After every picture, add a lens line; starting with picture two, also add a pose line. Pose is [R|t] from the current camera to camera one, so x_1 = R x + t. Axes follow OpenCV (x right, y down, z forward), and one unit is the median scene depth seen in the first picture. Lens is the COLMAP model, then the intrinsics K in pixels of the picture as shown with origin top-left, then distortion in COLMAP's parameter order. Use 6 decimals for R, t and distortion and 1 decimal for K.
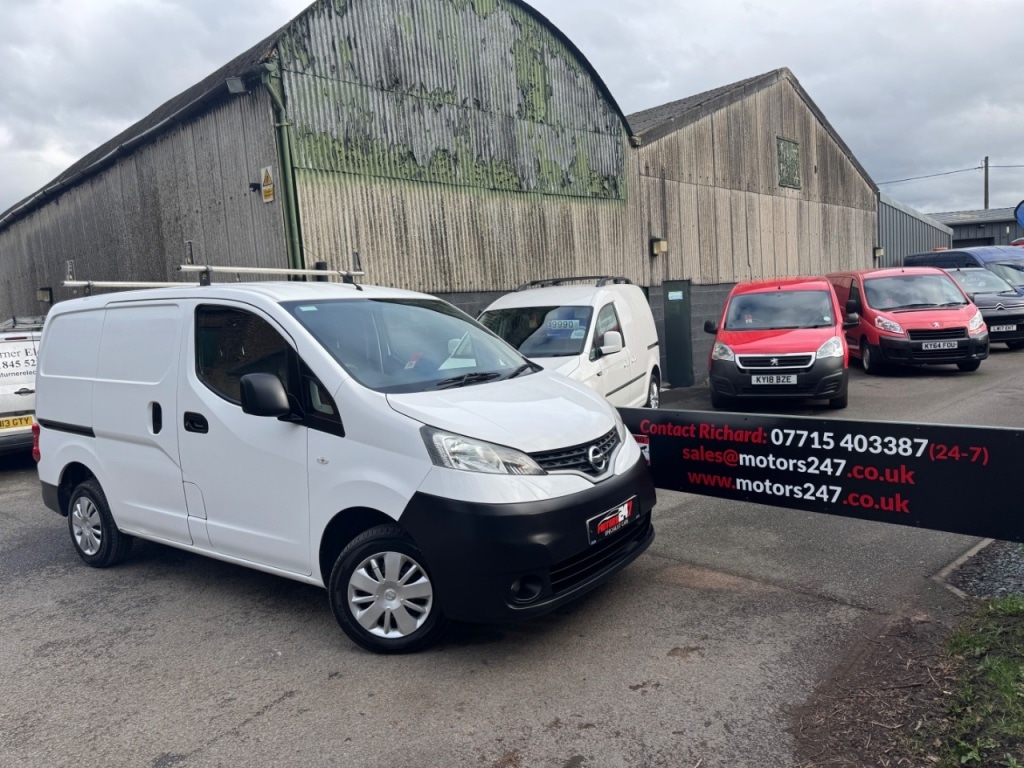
lens RADIAL K [[721.2, 0, 510.0], [0, 721.2, 383.7], [0, 0, 1]] dist [0.041276, -0.050252]
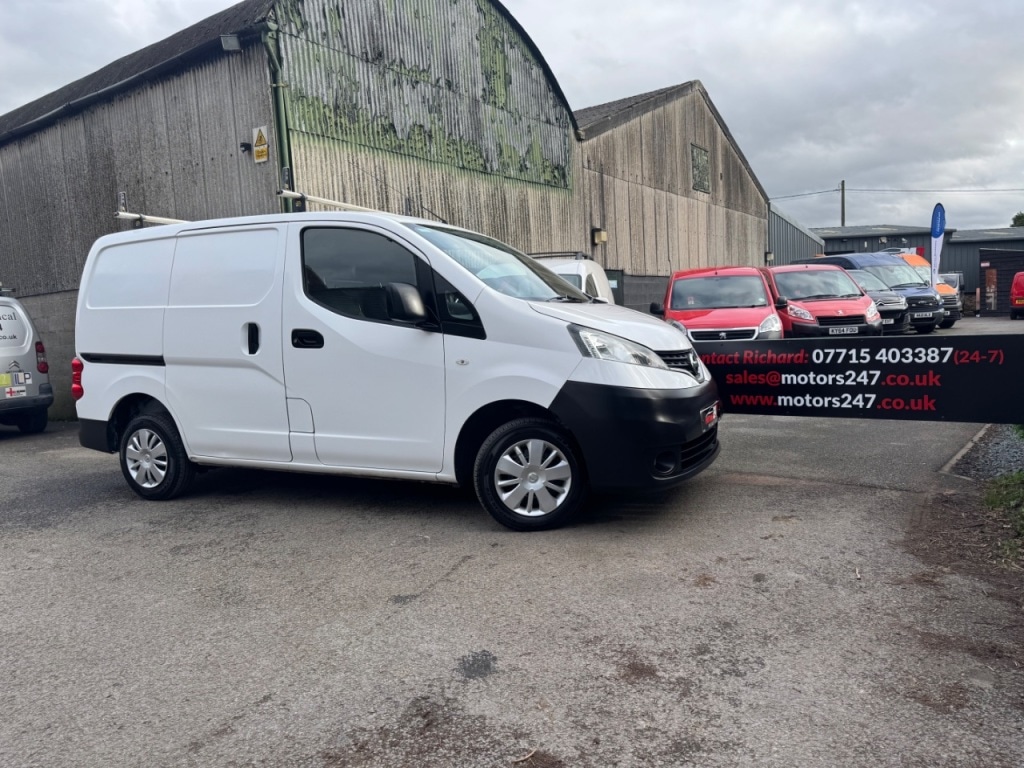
lens RADIAL K [[721.2, 0, 511.1], [0, 721.2, 386.4], [0, 0, 1]] dist [0.041276, -0.050252]
pose [[0.985811, -0.000445, 0.167857, -0.155987], [0.002217, 0.999944, -0.010366, 0.065562], [-0.167843, 0.010591, 0.985757, -0.035285]]
